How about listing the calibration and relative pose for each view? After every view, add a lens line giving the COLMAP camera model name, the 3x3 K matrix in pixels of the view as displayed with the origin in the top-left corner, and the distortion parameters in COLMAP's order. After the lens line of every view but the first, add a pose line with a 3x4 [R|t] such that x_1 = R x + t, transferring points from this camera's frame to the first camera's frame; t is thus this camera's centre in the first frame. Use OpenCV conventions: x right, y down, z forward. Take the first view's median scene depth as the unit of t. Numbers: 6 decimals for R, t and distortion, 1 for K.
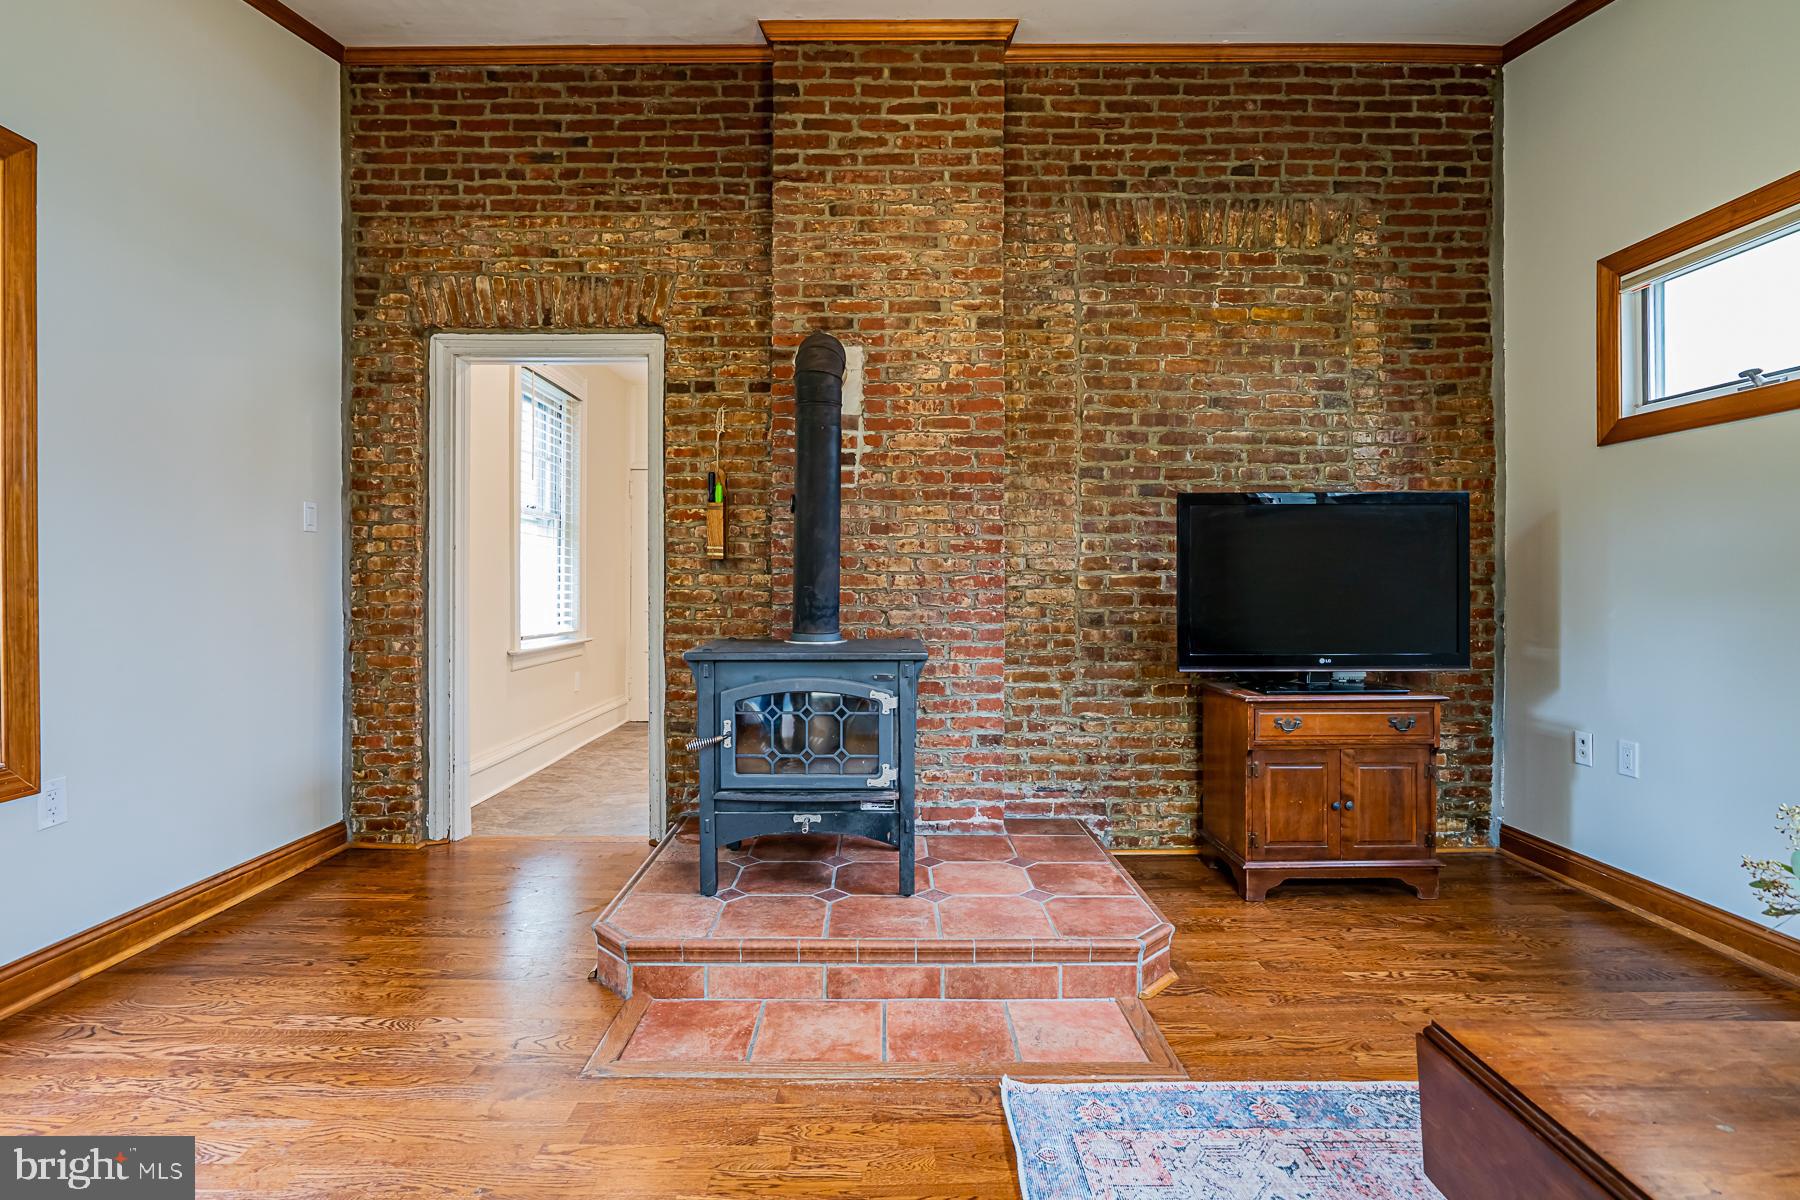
lens RADIAL K [[862.3, 0, 873.7], [0, 862.3, 582.4], [0, 0, 1]] dist [-0.005578, 0.002587]
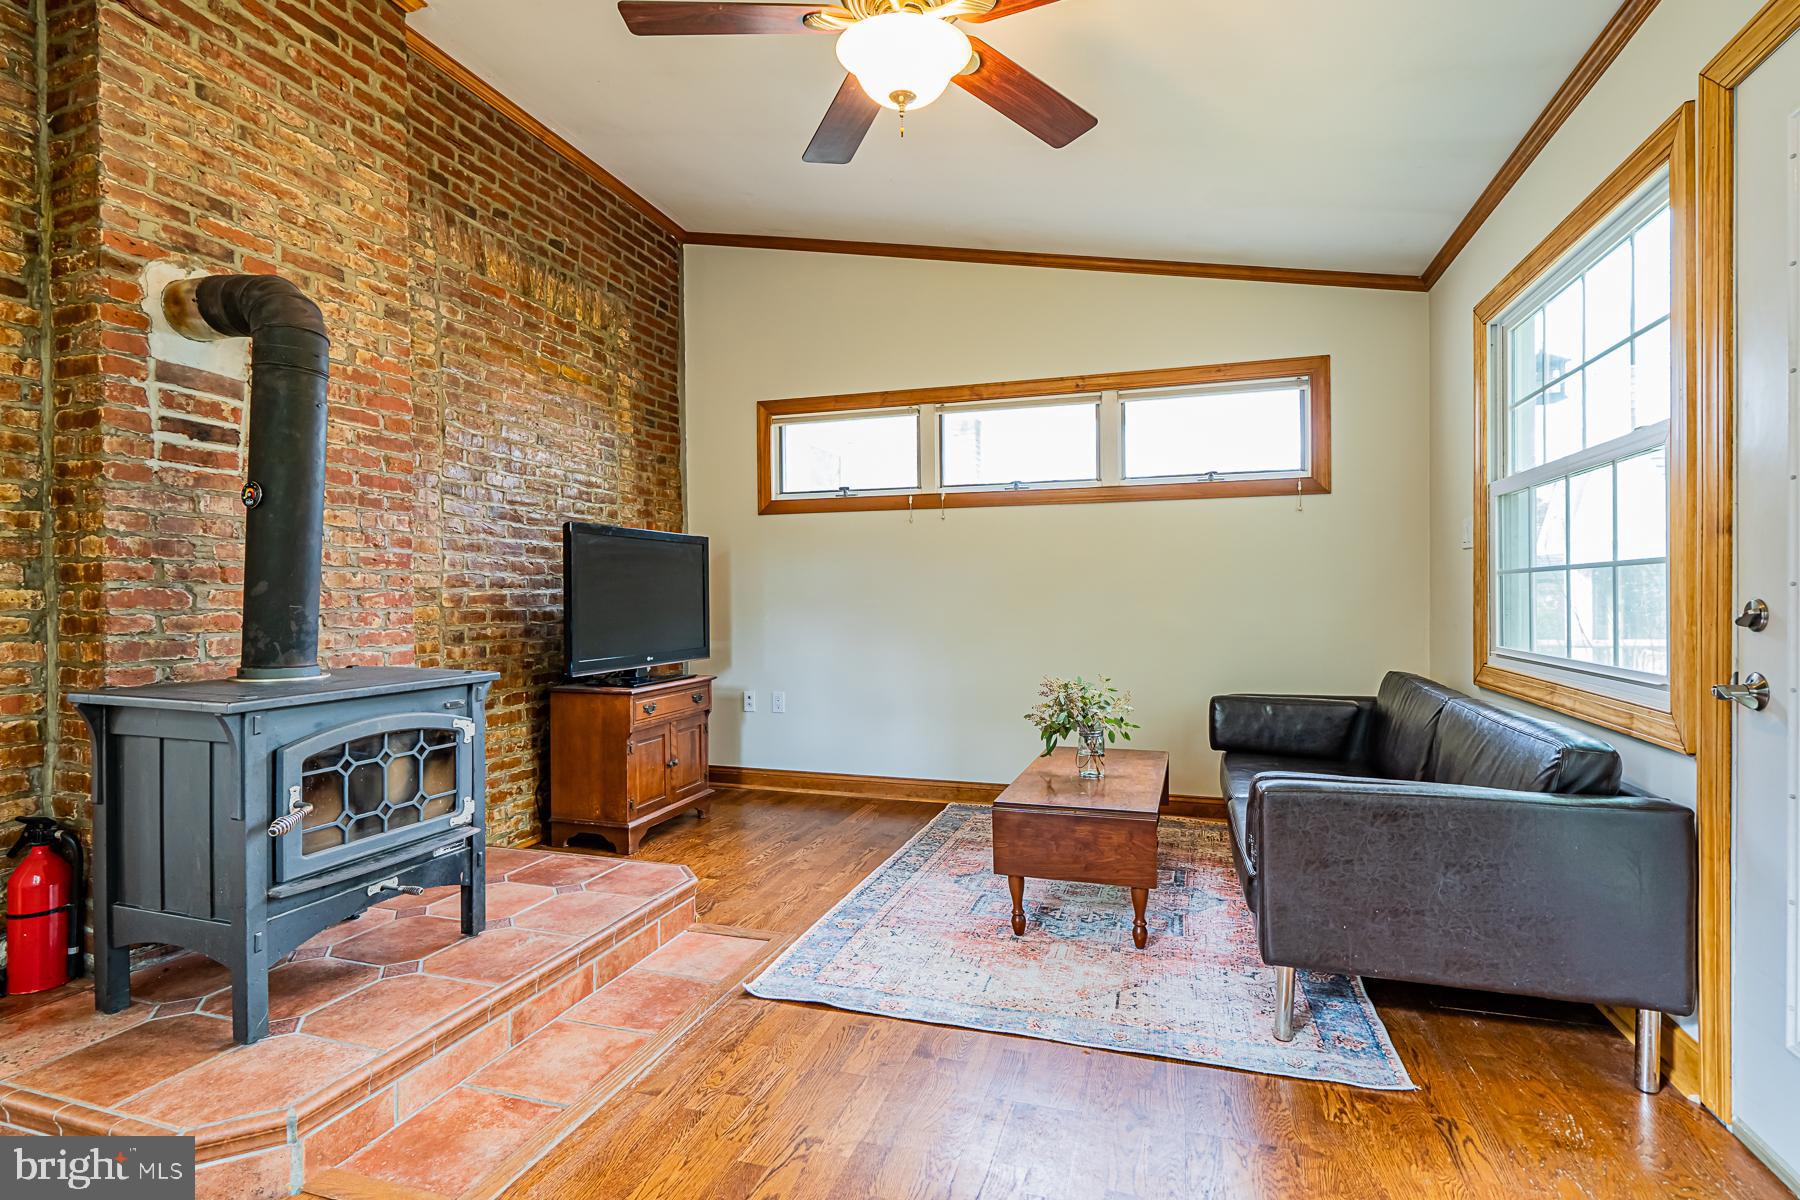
lens RADIAL K [[862.3, 0, 897.6], [0, 862.3, 597.6], [0, 0, 1]] dist [-0.005578, 0.002587]
pose [[0.303455, -0.001837, 0.952844, -0.564202], [0.005194, 0.999986, 0.000274, -0.000210], [-0.952832, 0.004866, 0.303461, 0.220658]]
